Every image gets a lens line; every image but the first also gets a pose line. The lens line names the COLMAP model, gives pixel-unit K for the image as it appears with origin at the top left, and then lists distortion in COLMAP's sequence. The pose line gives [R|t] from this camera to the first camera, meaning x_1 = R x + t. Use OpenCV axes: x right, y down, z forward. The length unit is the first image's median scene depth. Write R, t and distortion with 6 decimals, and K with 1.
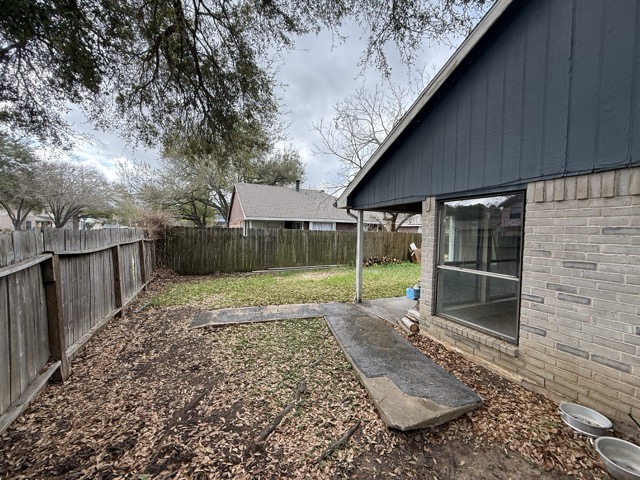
lens RADIAL K [[256.1, 0, 317.6], [0, 256.1, 241.5], [0, 0, 1]] dist [0.004210, -0.000876]
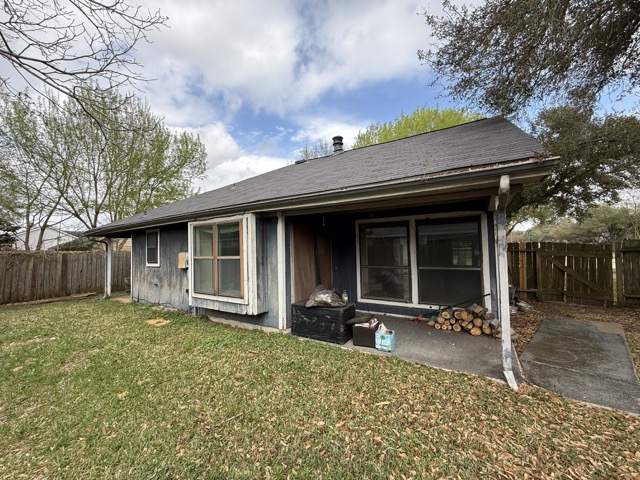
lens RADIAL K [[256.1, 0, 319.7], [0, 256.1, 243.0], [0, 0, 1]] dist [0.004210, -0.000876]
pose [[-0.547951, 0.013403, 0.836403, -0.101676], [0.038778, 0.999204, 0.009393, -0.080376], [-0.835611, 0.037581, -0.548034, 2.844170]]
